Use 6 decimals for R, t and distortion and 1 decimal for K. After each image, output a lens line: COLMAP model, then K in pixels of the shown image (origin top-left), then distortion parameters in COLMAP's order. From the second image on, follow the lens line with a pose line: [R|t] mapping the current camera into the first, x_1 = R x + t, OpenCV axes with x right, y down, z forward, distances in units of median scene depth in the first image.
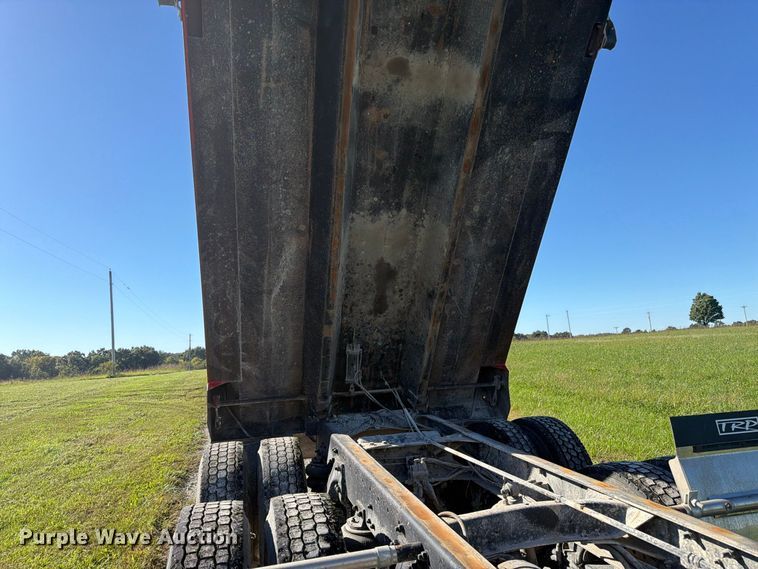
lens RADIAL K [[522.3, 0, 379.8], [0, 522.3, 290.6], [0, 0, 1]] dist [0.111987, -0.195147]
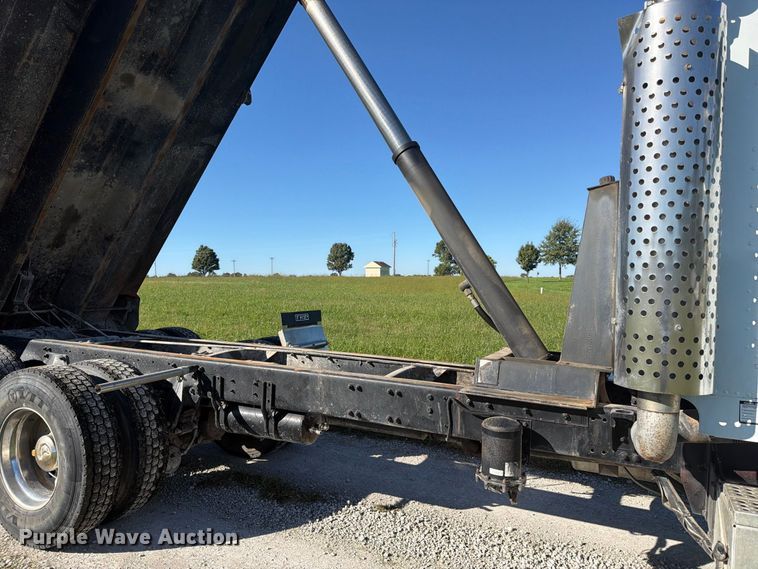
lens RADIAL K [[539.1, 0, 386.0], [0, 539.1, 280.3], [0, 0, 1]] dist [0.076345, -0.094937]
pose [[0.627667, 0.053927, 0.776612, -0.584637], [-0.119639, 0.992429, 0.027781, -0.009368], [-0.769234, -0.110351, 0.629367, -0.469142]]
